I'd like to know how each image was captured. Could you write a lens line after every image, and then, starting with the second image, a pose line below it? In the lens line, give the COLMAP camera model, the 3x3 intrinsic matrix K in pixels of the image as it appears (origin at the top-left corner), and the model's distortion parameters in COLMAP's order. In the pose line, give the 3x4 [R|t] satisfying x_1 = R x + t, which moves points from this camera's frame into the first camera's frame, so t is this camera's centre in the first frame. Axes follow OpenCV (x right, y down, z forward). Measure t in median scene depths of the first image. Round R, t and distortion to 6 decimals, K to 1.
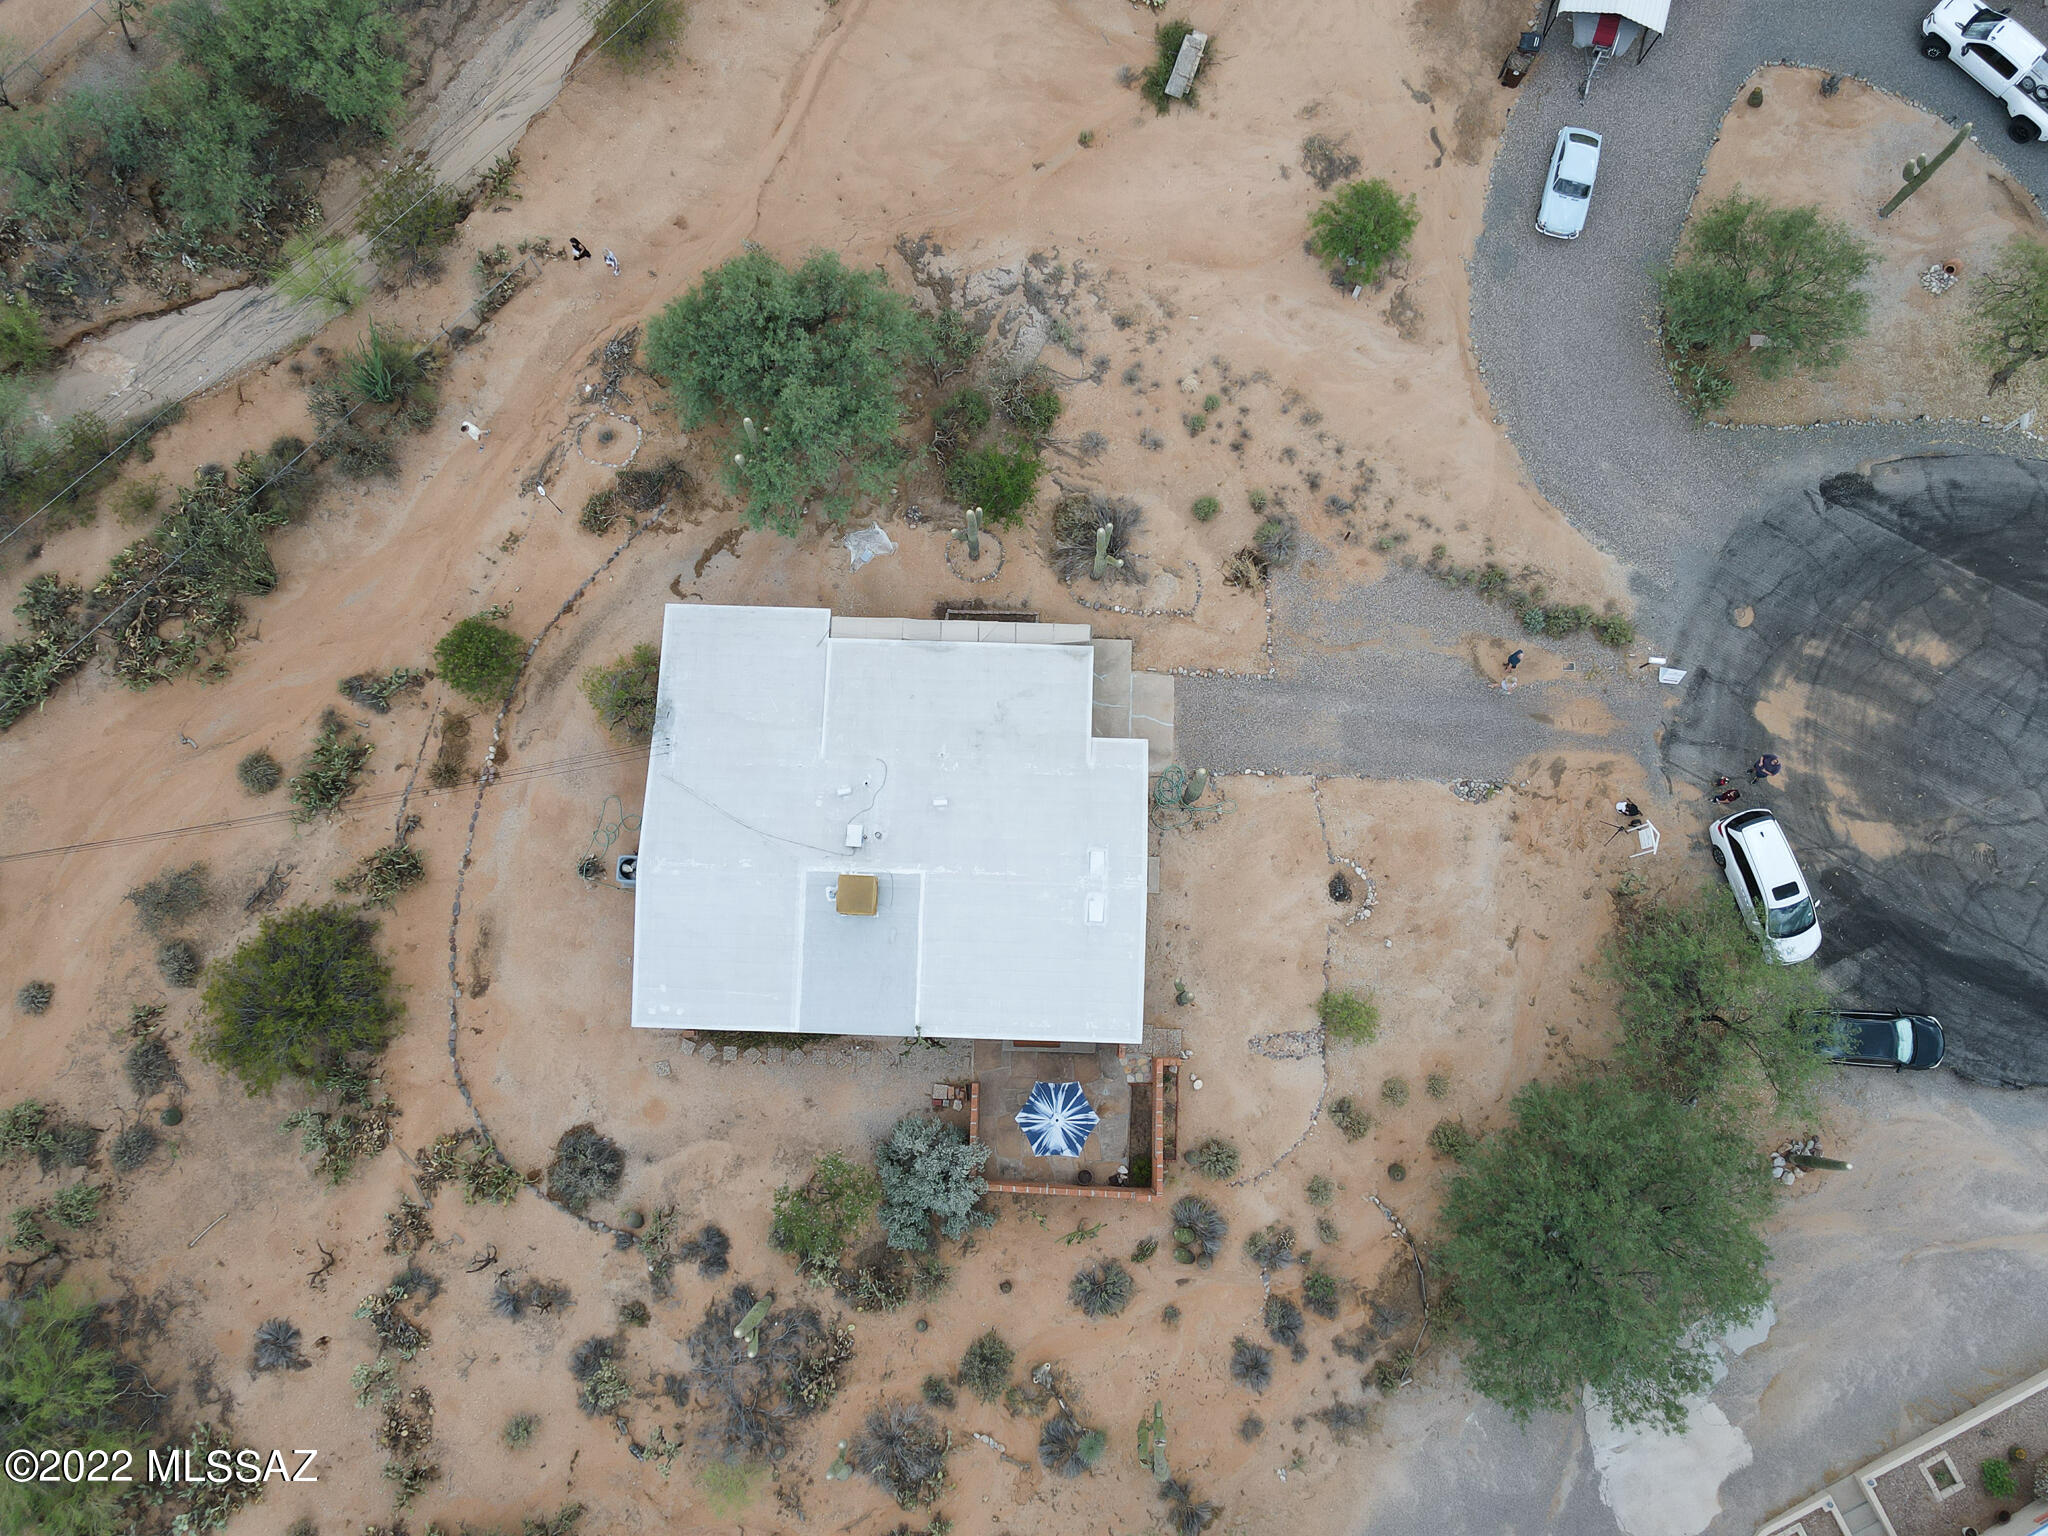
lens RADIAL K [[1431.4, 0, 1024.0], [0, 1431.4, 768.0], [0, 0, 1]] dist [0.004903, 0.008473]
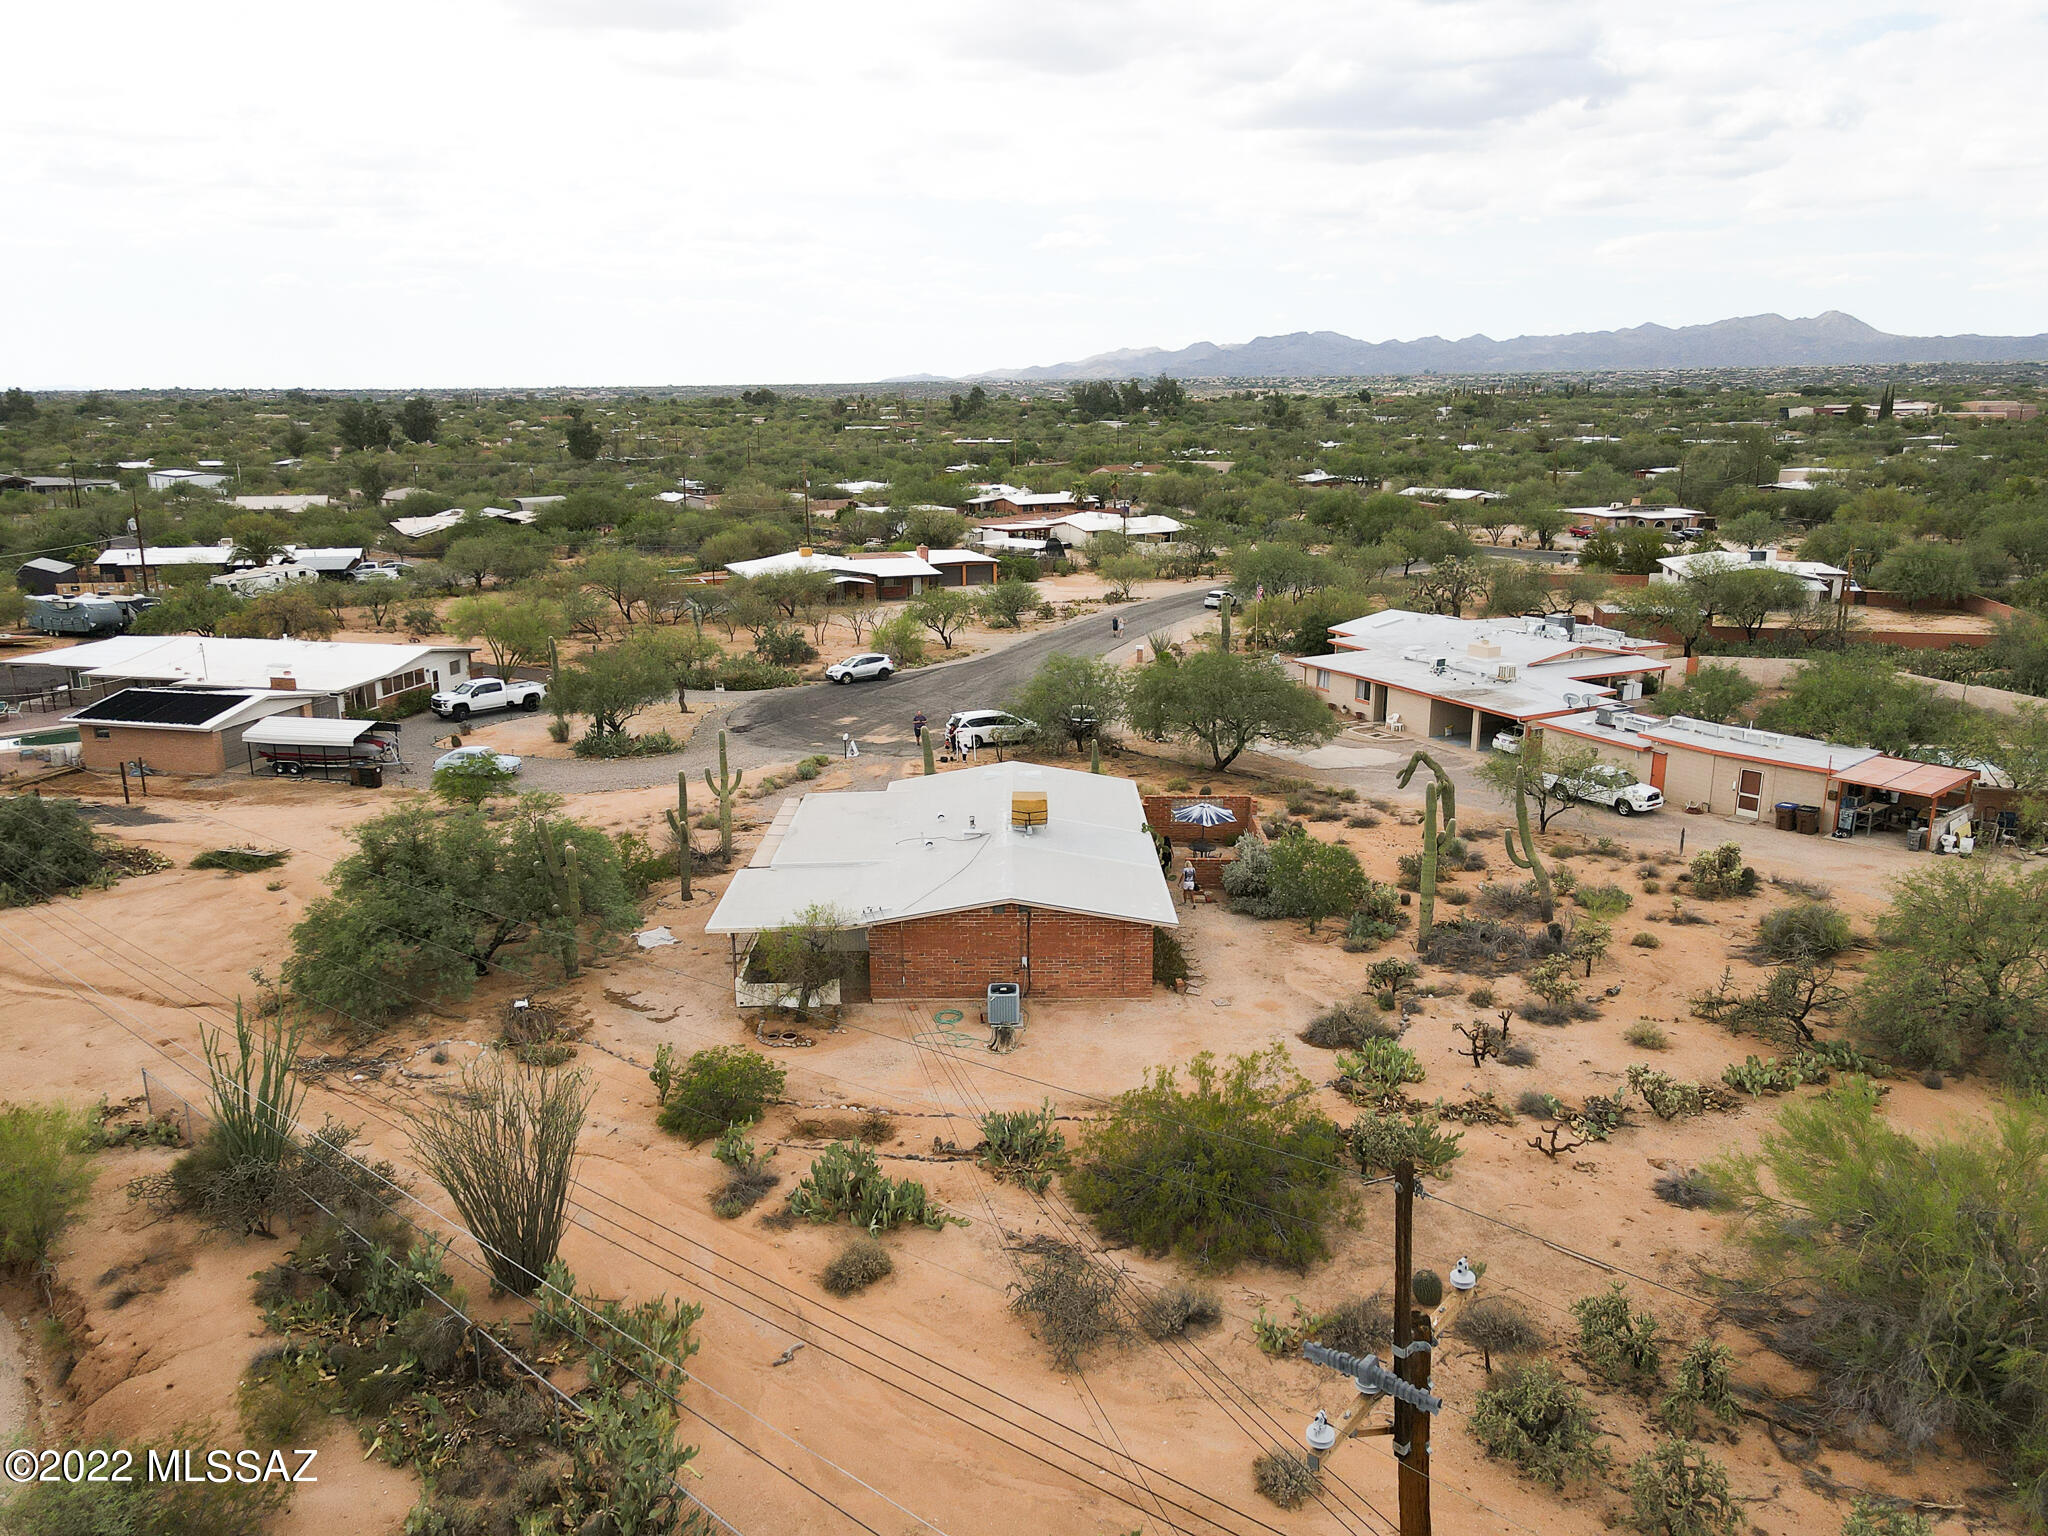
lens RADIAL K [[1431.4, 0, 1024.0], [0, 1431.4, 768.0], [0, 0, 1]] dist [0.004903, 0.008473]
pose [[-0.035315, -0.256808, 0.965817, -1.066561], [0.980753, 0.176794, 0.082870, -0.014808], [-0.192033, 0.950154, 0.245622, 0.639815]]
